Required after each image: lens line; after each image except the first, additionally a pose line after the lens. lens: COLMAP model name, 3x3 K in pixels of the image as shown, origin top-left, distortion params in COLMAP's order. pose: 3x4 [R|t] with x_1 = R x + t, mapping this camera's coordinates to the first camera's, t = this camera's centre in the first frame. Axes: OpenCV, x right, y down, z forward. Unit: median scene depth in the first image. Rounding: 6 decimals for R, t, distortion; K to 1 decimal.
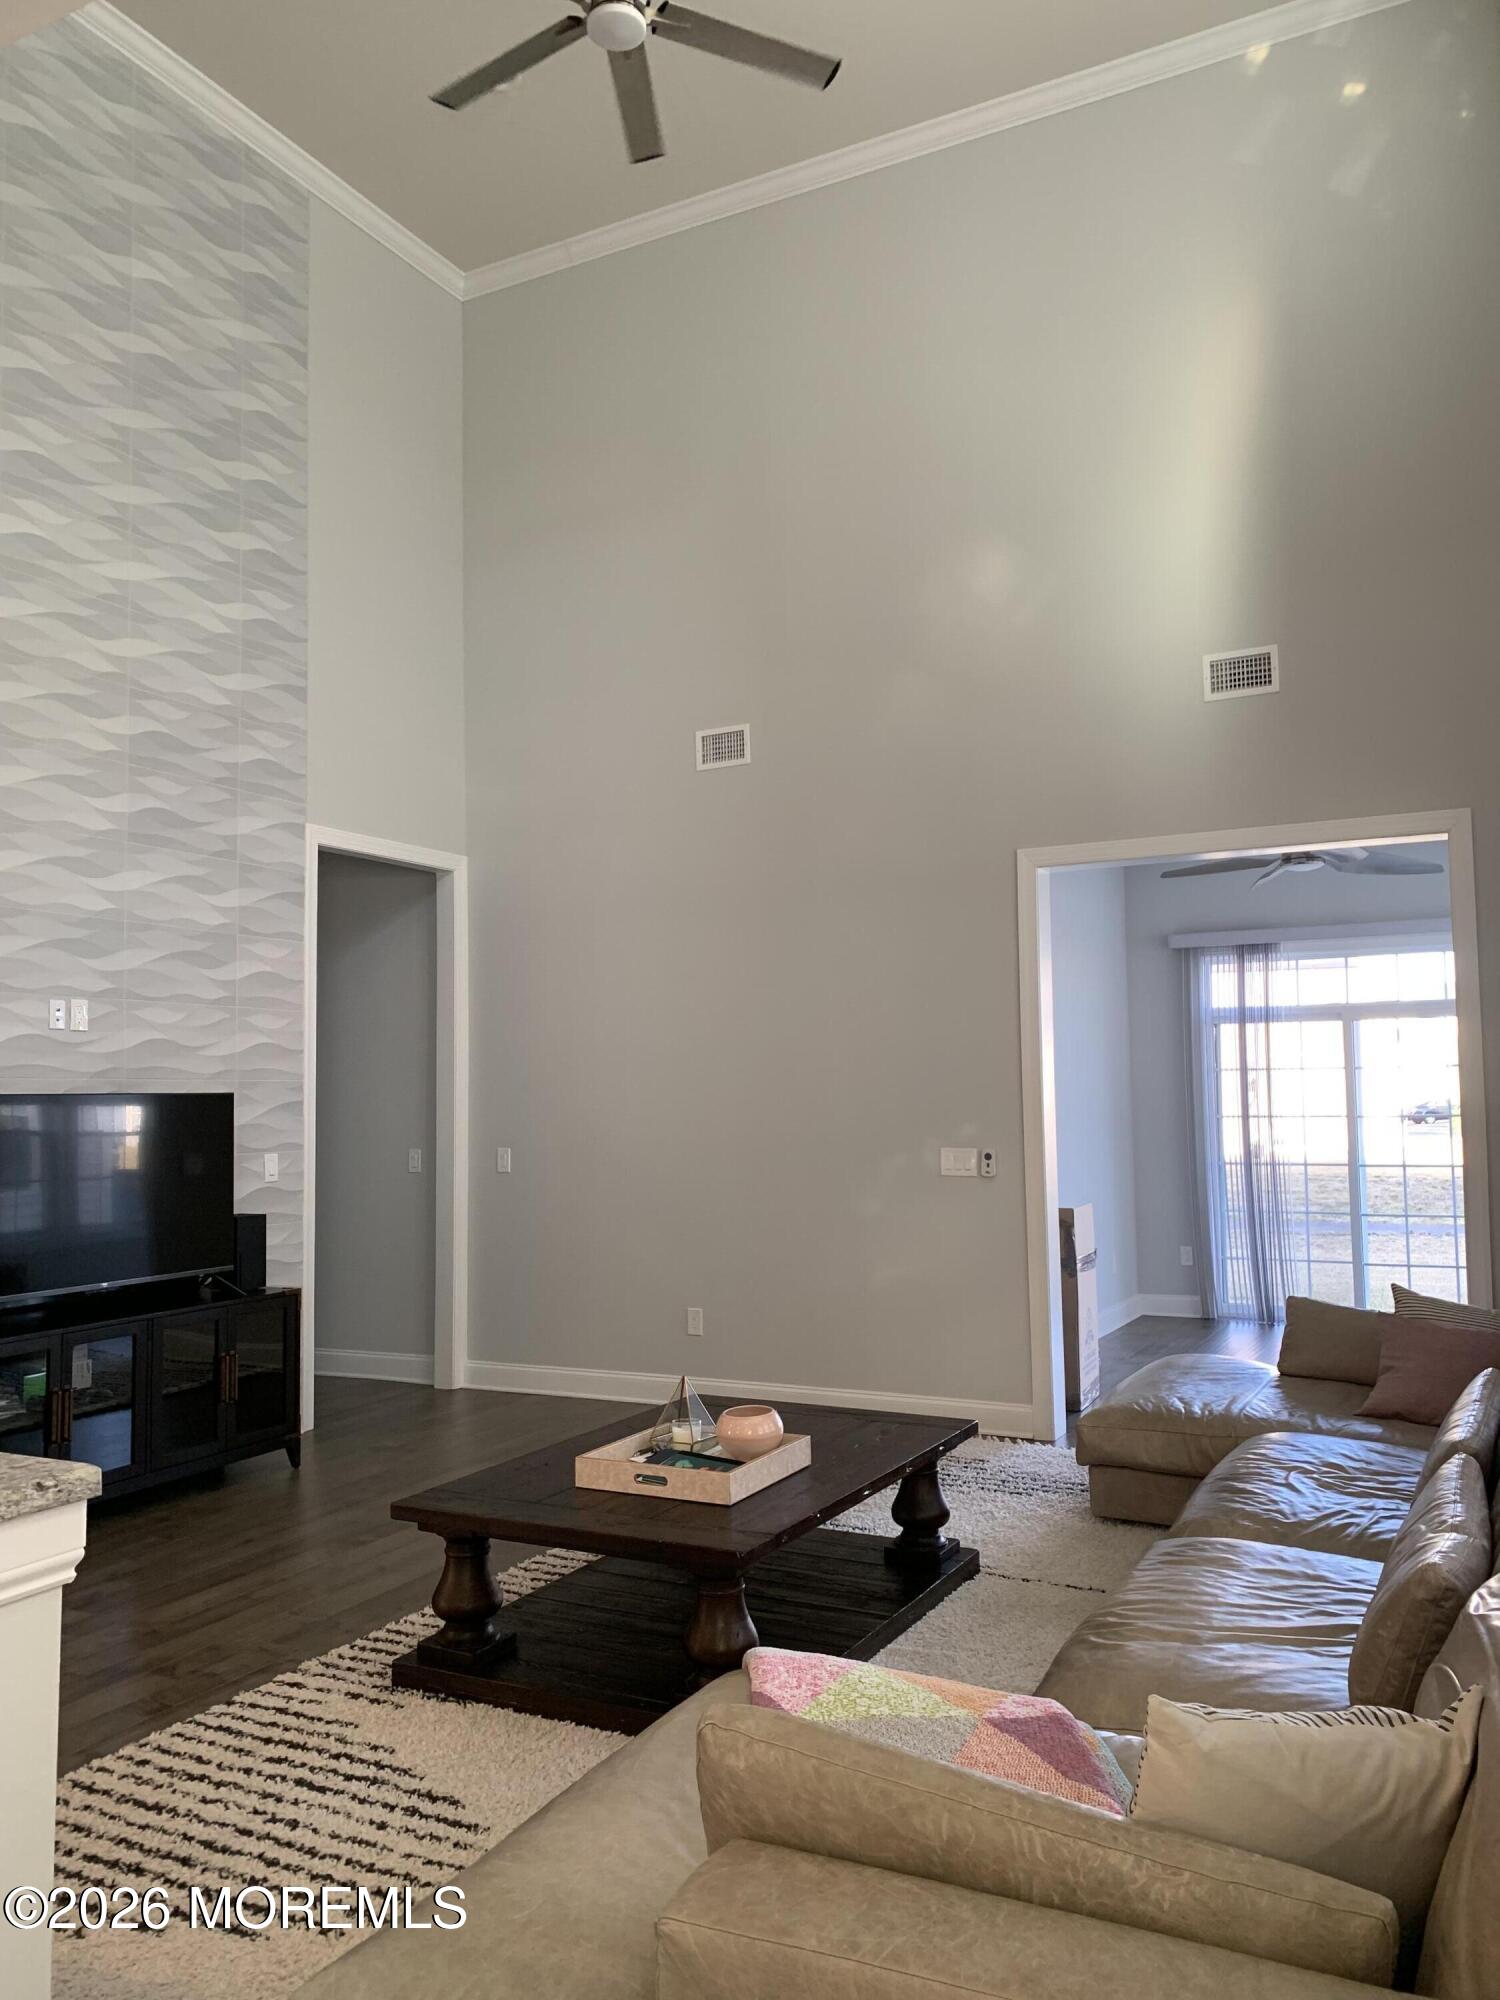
lens RADIAL K [[1524.4, 0, 752.5], [0, 1524.4, 1001.9], [0, 0, 1]] dist [0.039339, -0.058460]
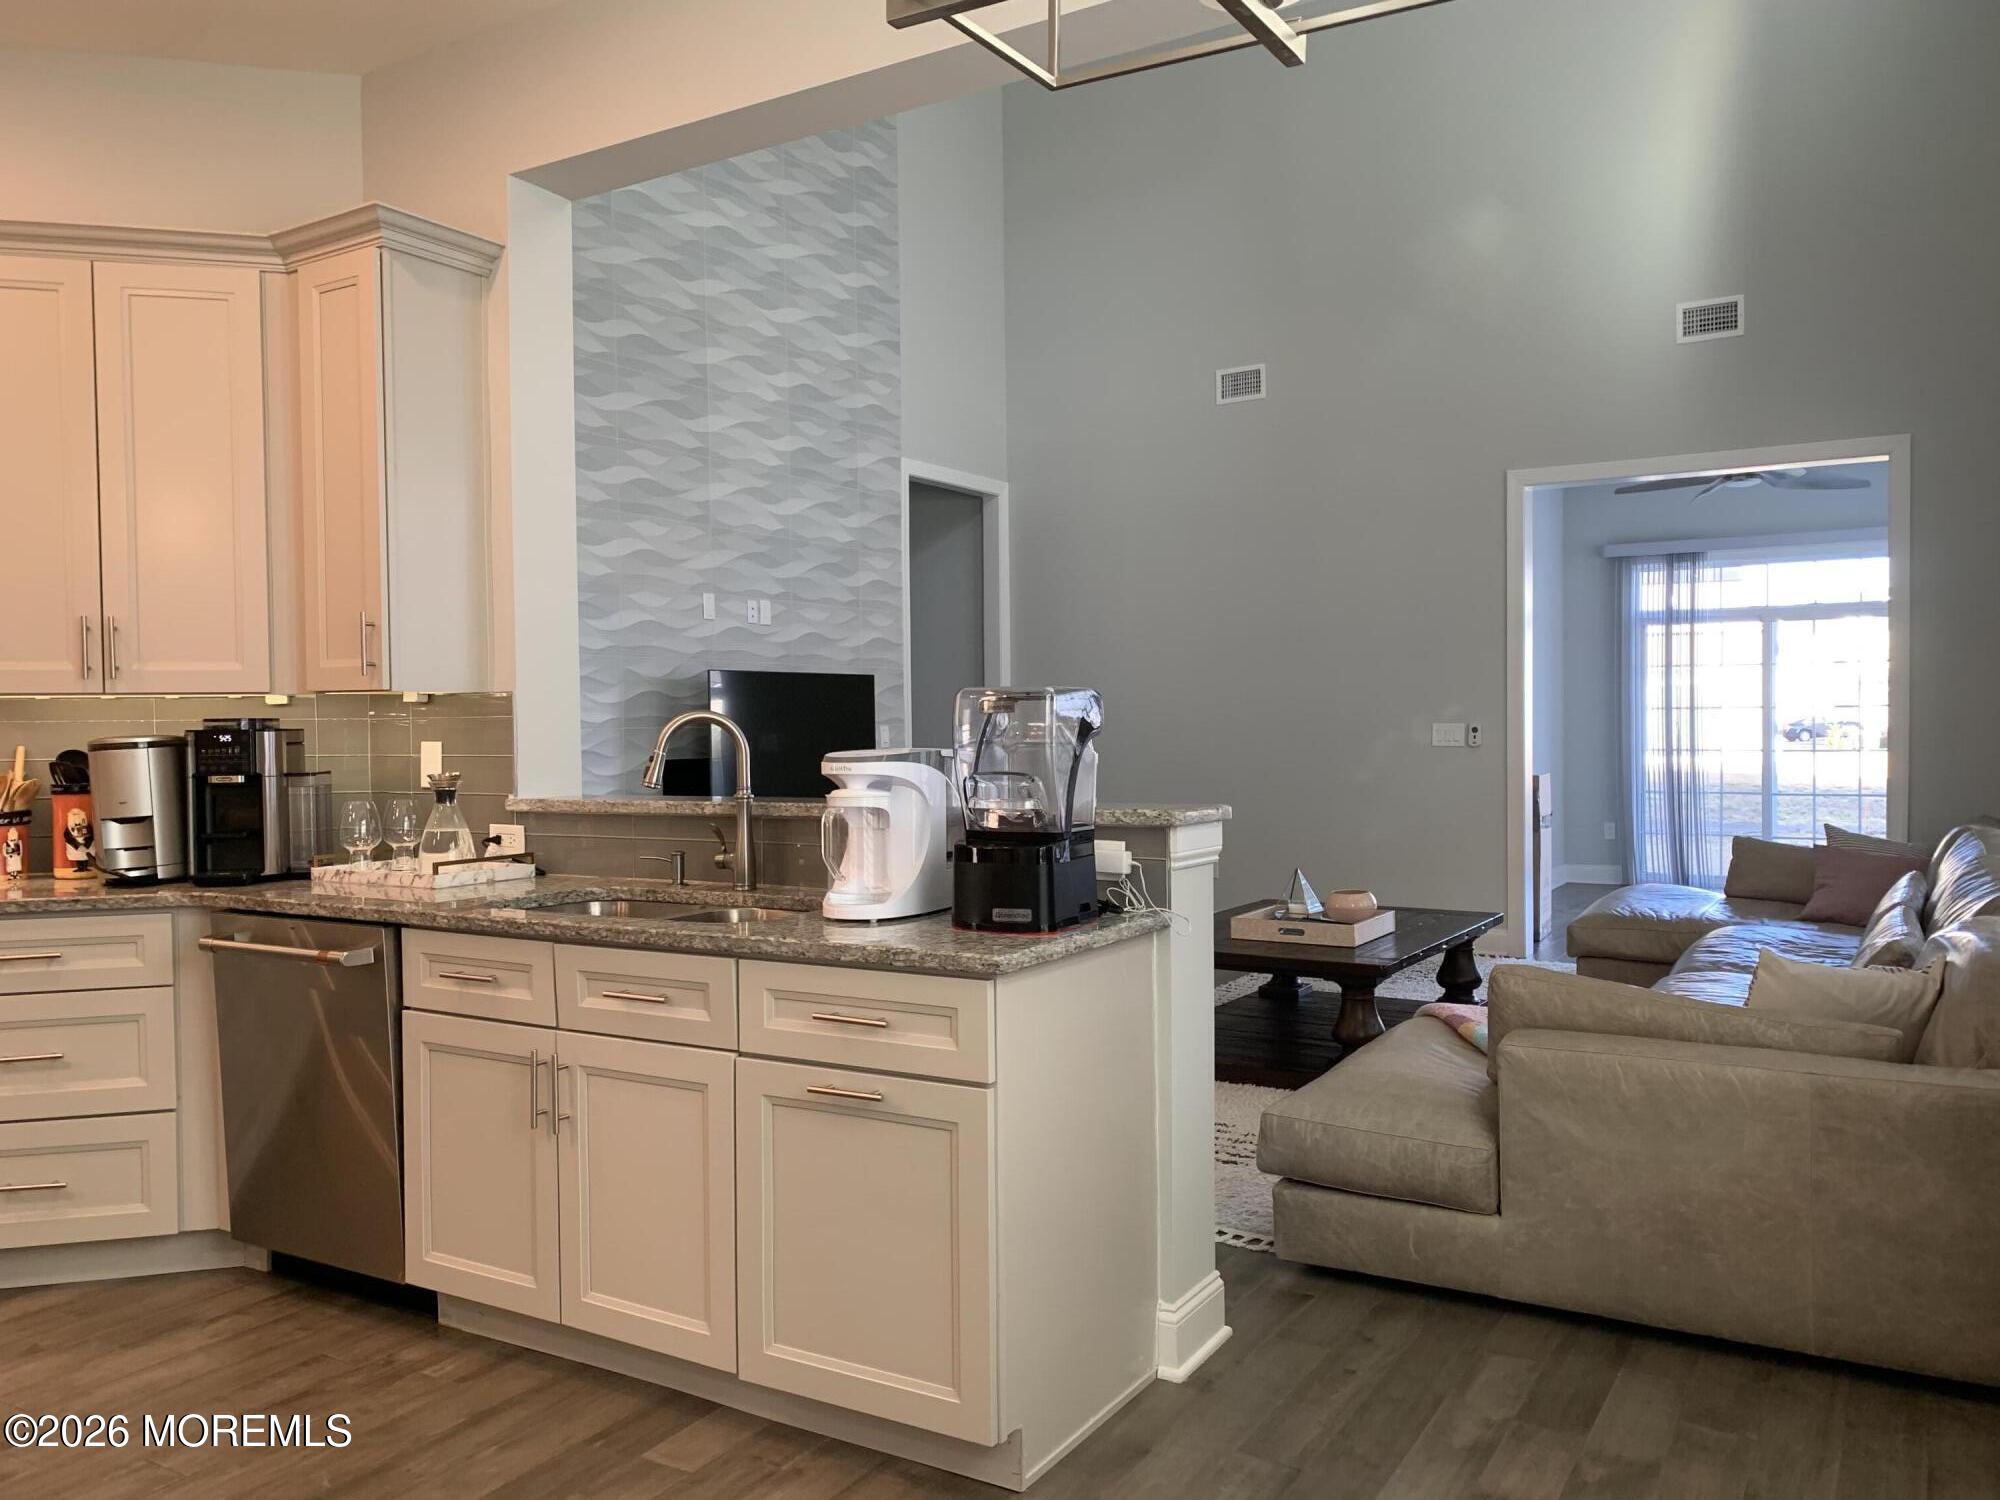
lens RADIAL K [[1524.4, 0, 988.7], [0, 1524.4, 770.6], [0, 0, 1]] dist [0.039339, -0.058460]
pose [[0.997537, 0.002850, -0.070080, -0.147449], [0.003876, 0.995407, 0.095654, 0.016777], [0.070031, -0.095690, 0.992945, -0.239866]]
